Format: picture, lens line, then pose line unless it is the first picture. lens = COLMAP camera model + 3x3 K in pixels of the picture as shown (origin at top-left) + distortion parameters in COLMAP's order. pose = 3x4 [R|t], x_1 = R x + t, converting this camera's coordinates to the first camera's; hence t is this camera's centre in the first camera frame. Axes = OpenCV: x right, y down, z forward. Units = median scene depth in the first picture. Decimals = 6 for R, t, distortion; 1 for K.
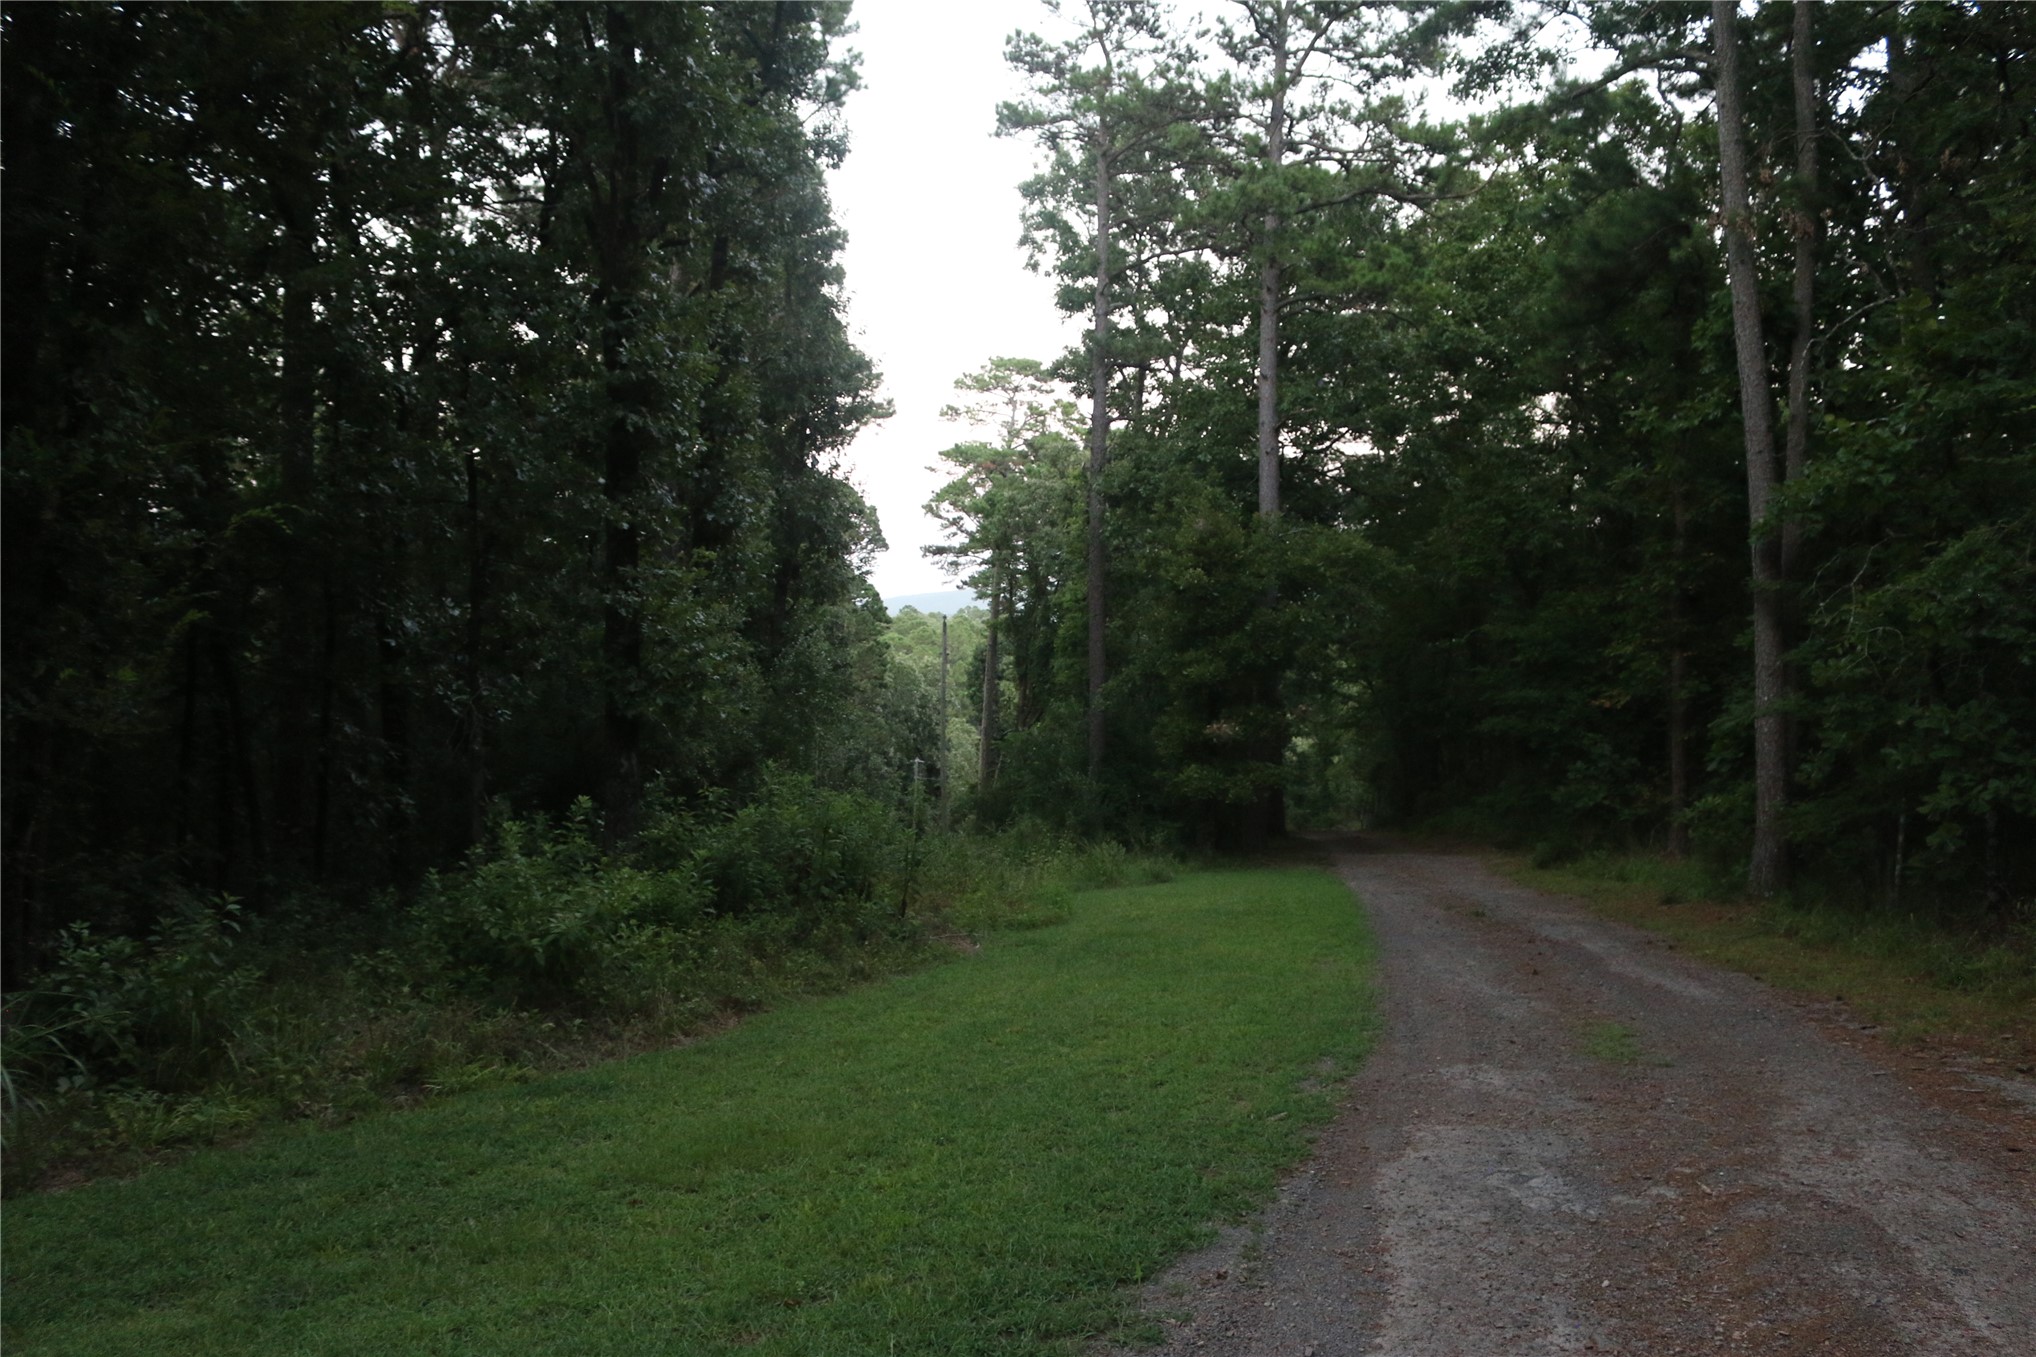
lens RADIAL K [[1676.7, 0, 1015.2], [0, 1676.7, 692.3], [0, 0, 1]] dist [-0.160832, 0.141263]
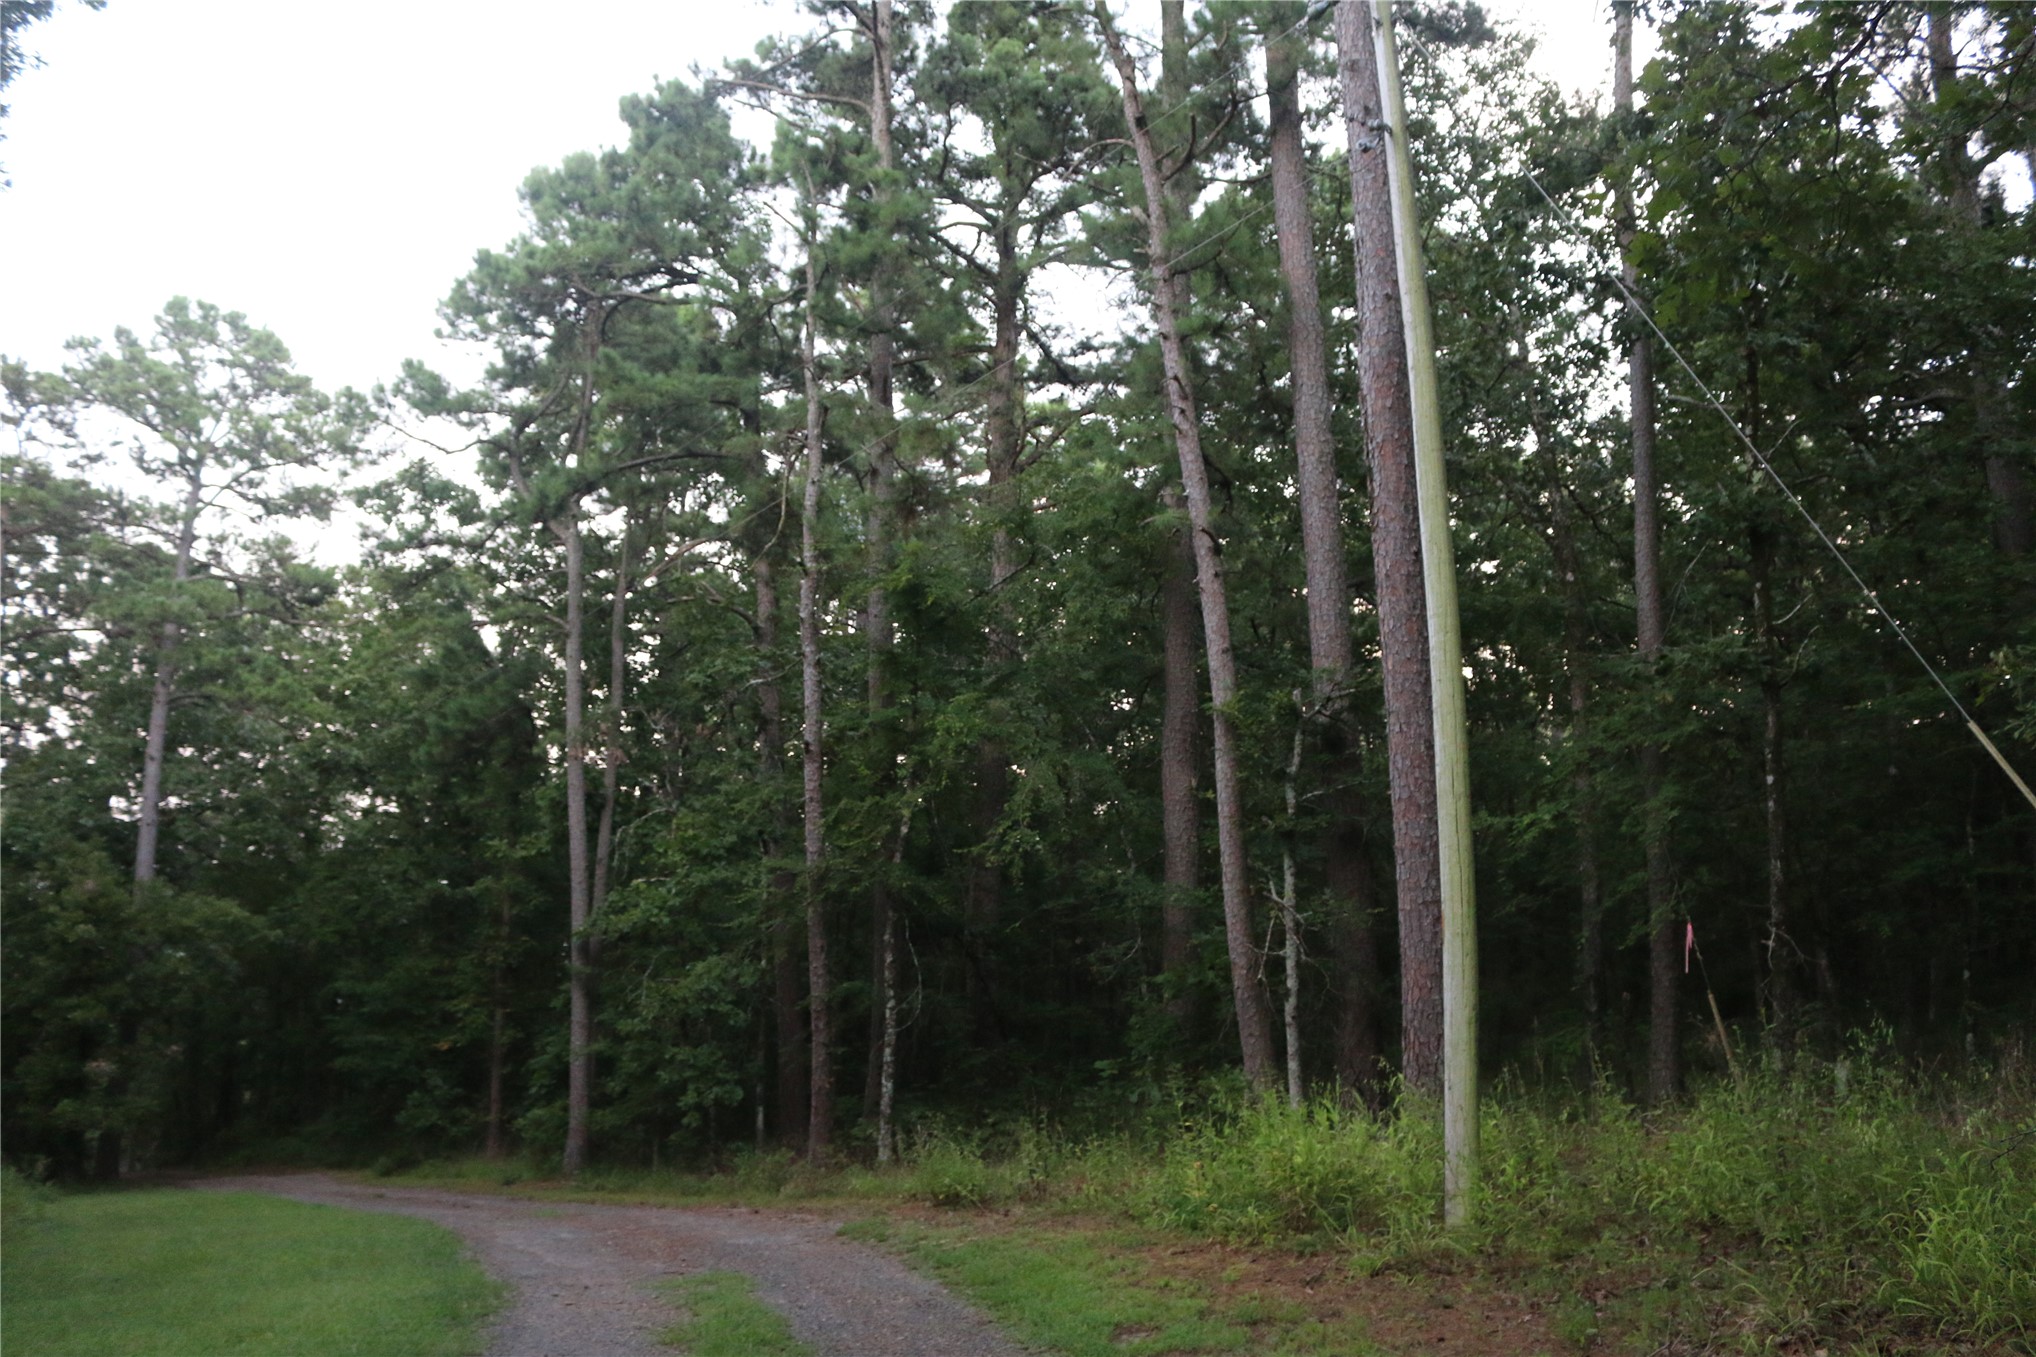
lens RADIAL K [[1676.7, 0, 1015.2], [0, 1676.7, 692.3], [0, 0, 1]] dist [-0.160832, 0.141263]
pose [[0.742952, 0.132698, 0.656059, -0.212623], [0.006323, 0.978716, -0.205121, 0.001290], [-0.669314, 0.156543, 0.726300, -0.327382]]
